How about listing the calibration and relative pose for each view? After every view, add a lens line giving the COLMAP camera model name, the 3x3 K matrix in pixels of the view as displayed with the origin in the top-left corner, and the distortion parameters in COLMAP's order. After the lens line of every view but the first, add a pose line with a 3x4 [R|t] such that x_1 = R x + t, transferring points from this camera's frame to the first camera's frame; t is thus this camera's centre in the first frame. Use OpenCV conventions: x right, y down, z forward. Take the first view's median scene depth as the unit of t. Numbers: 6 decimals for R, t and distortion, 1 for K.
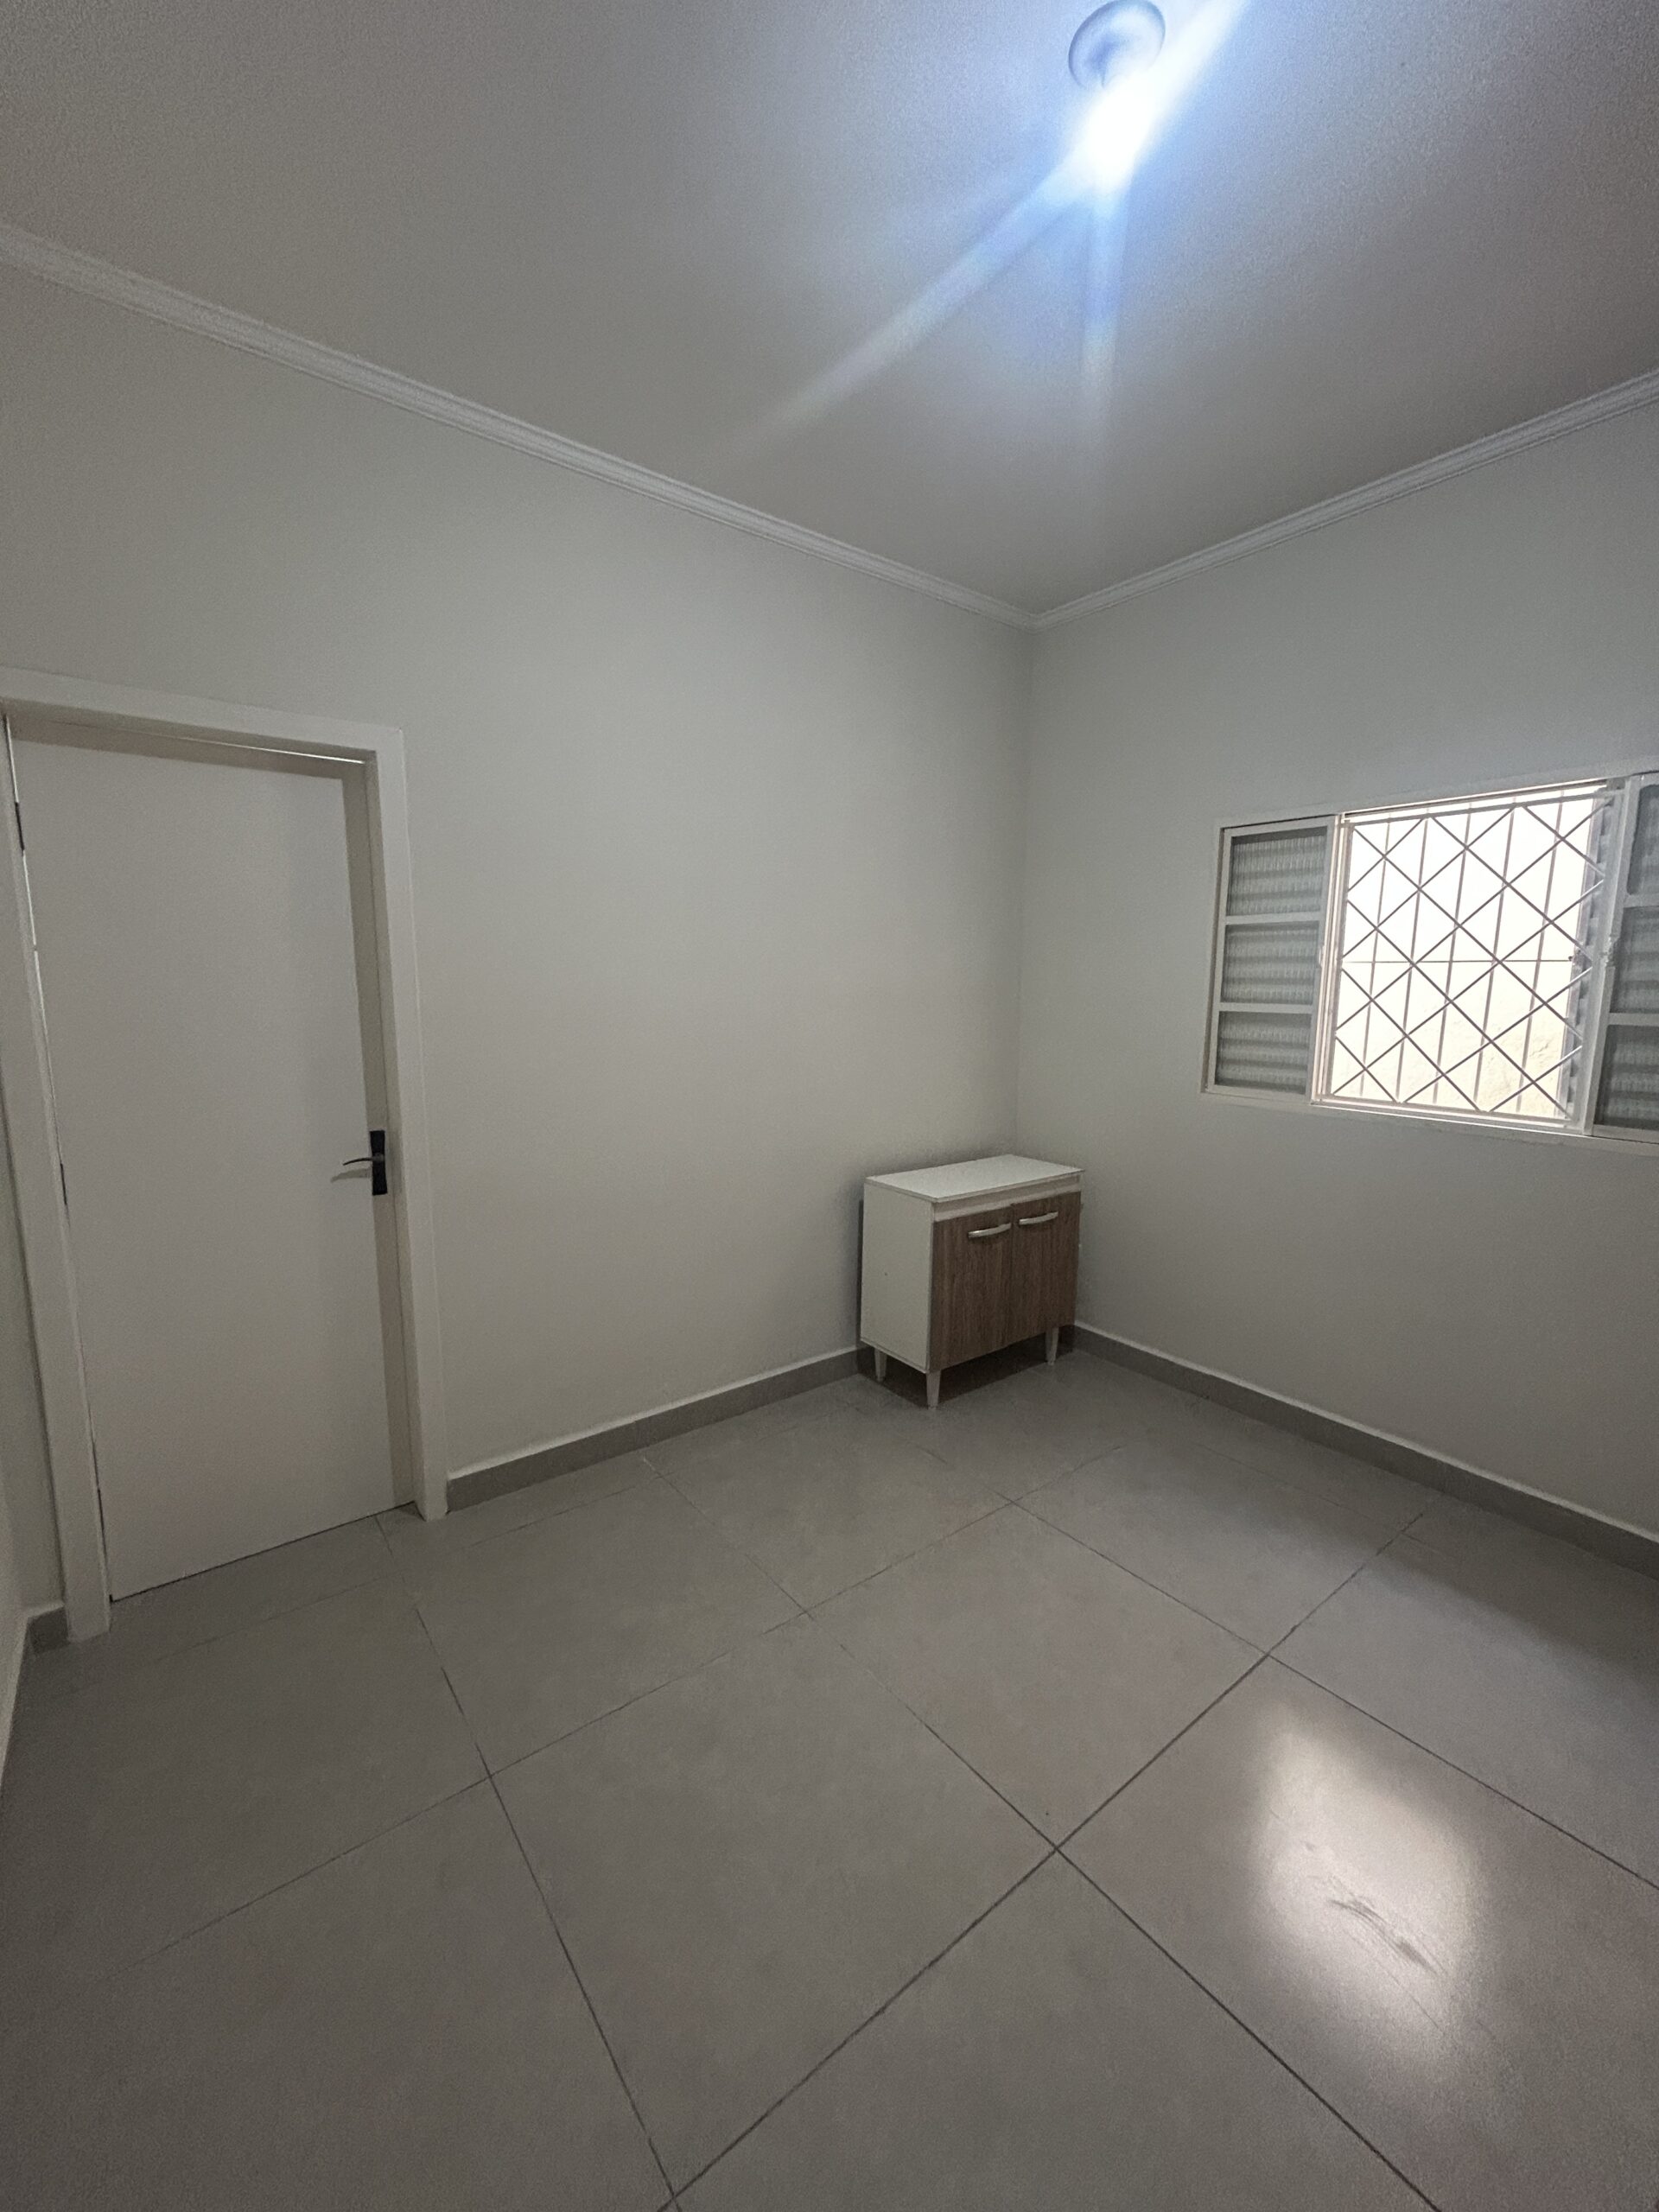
lens RADIAL K [[892.8, 0, 827.2], [0, 892.8, 1119.1], [0, 0, 1]] dist [-0.003905, 0.000640]
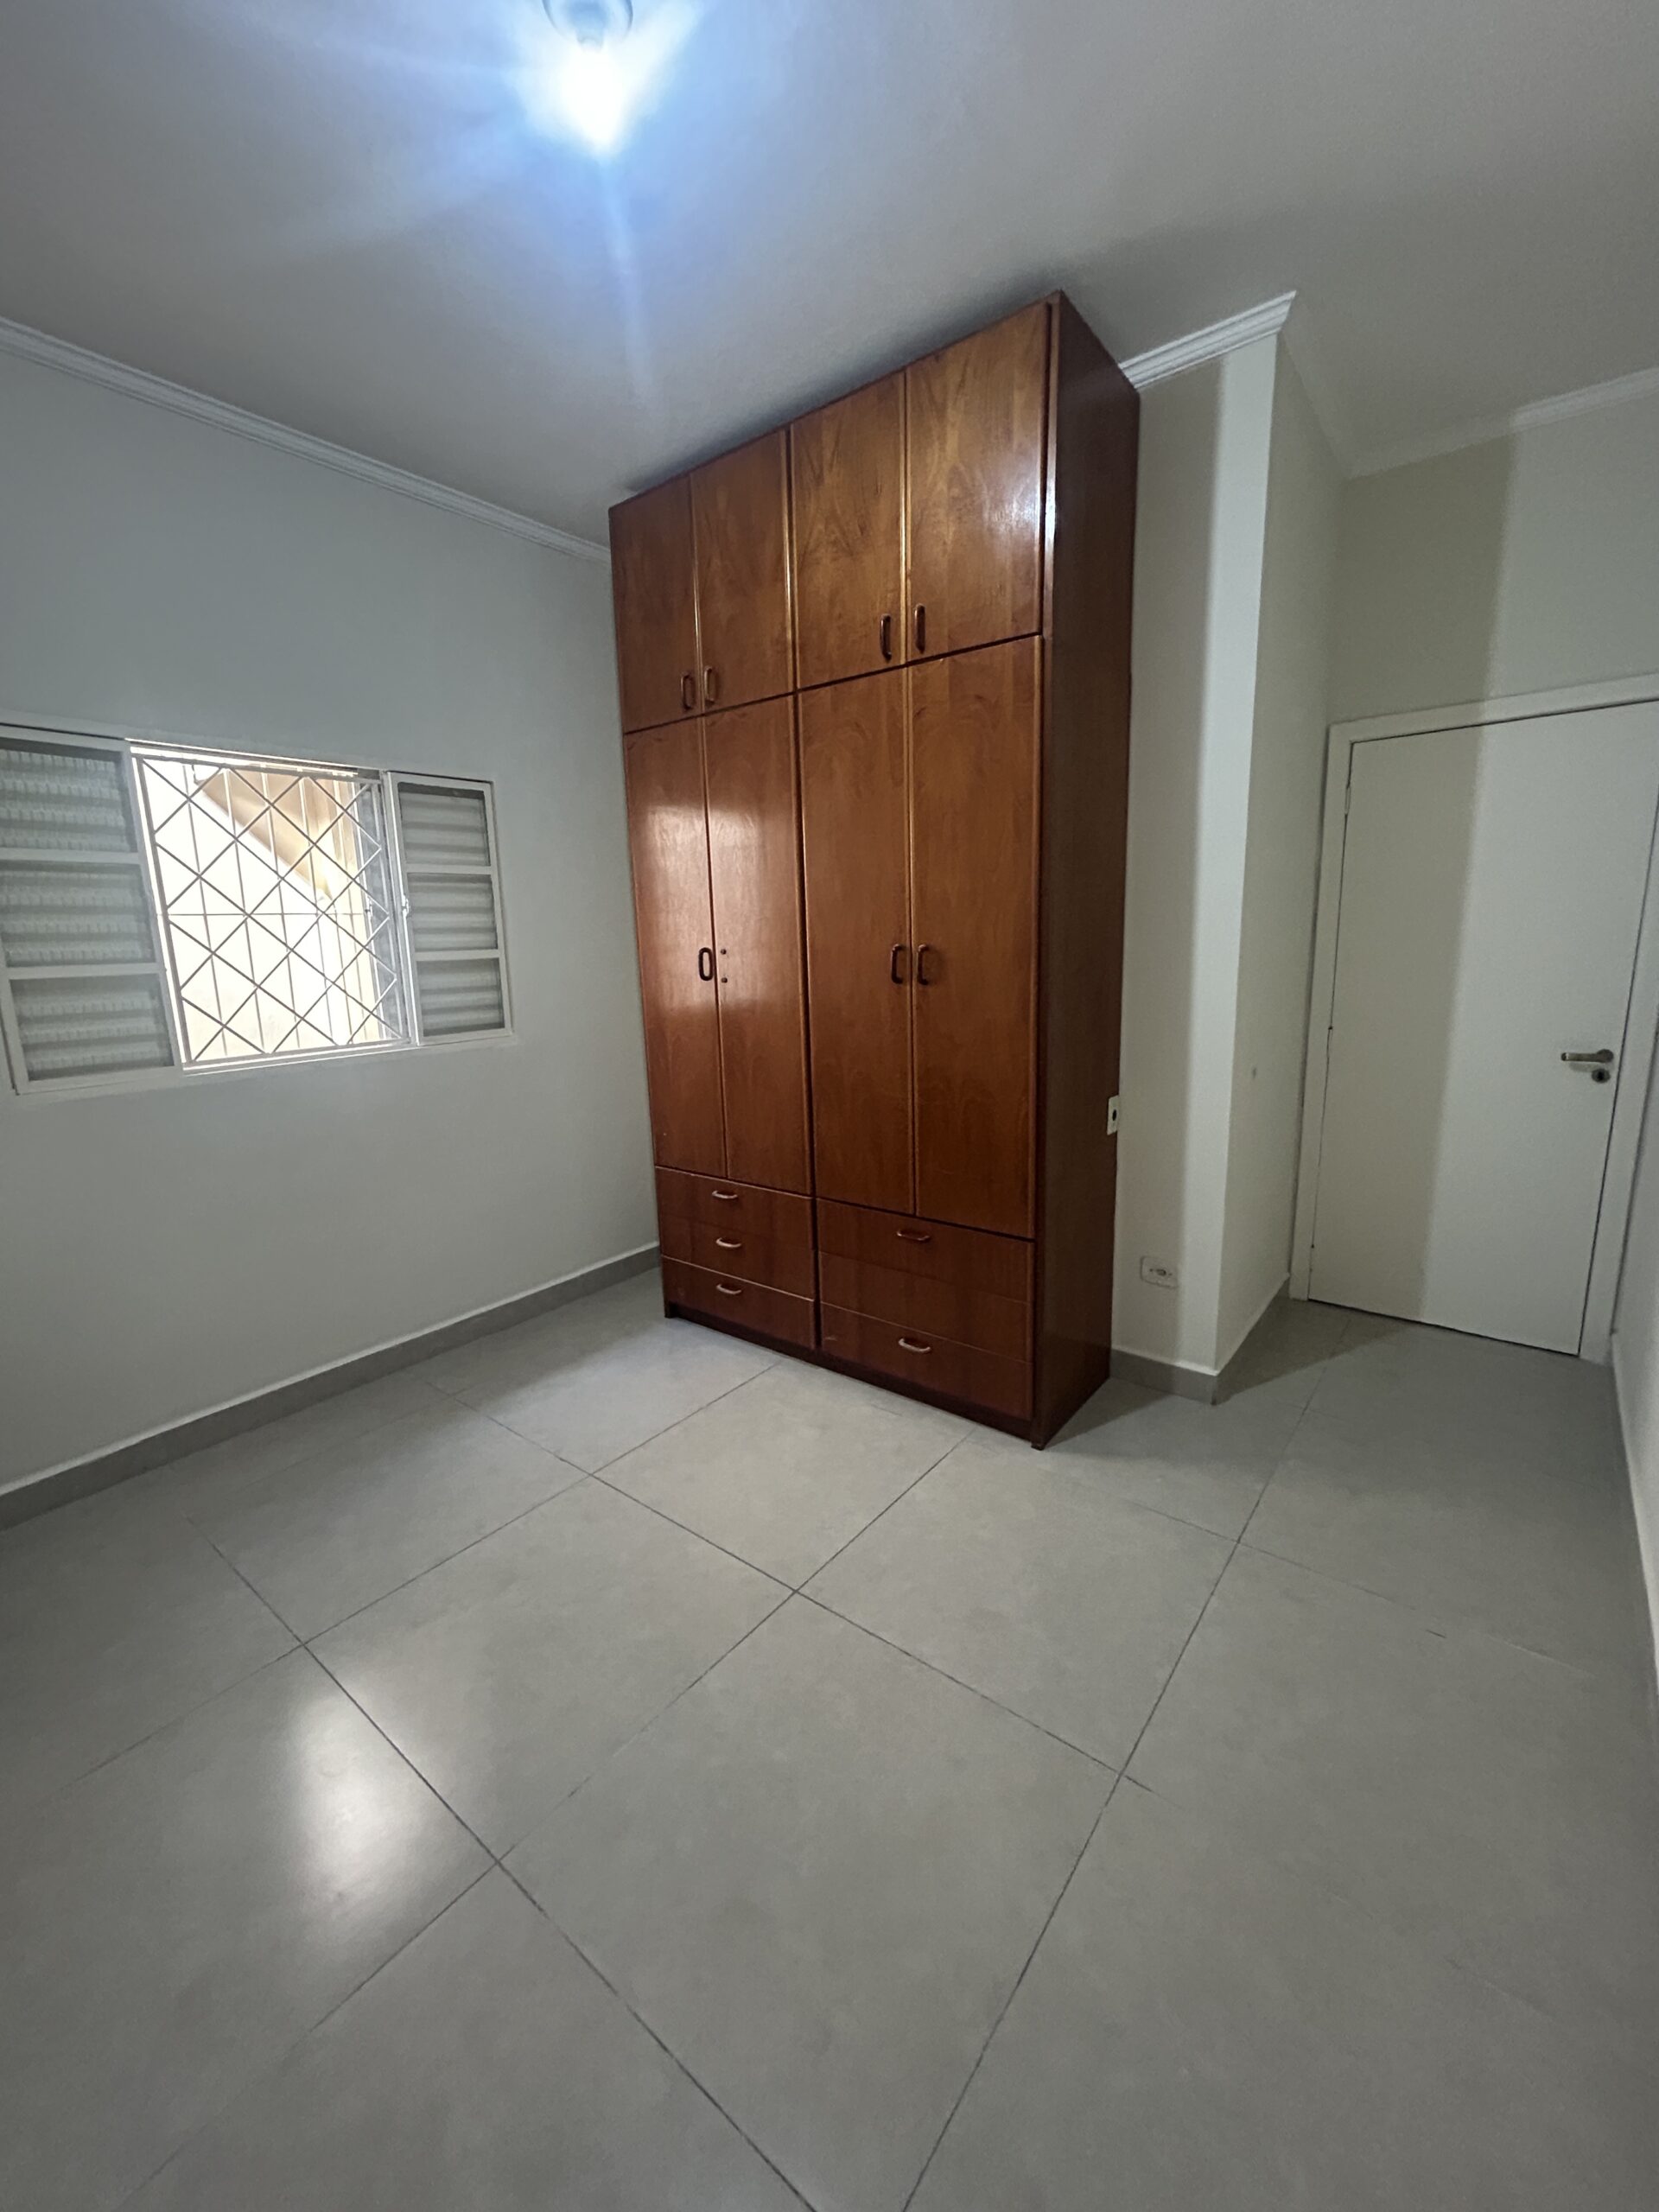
lens RADIAL K [[892.8, 0, 846.8], [0, 892.8, 1097.5], [0, 0, 1]] dist [-0.003905, 0.000640]
pose [[-0.275083, -0.190576, 0.942343, -0.497042], [0.164134, 0.956459, 0.241344, -0.106180], [-0.947306, 0.221060, -0.231825, 0.619655]]
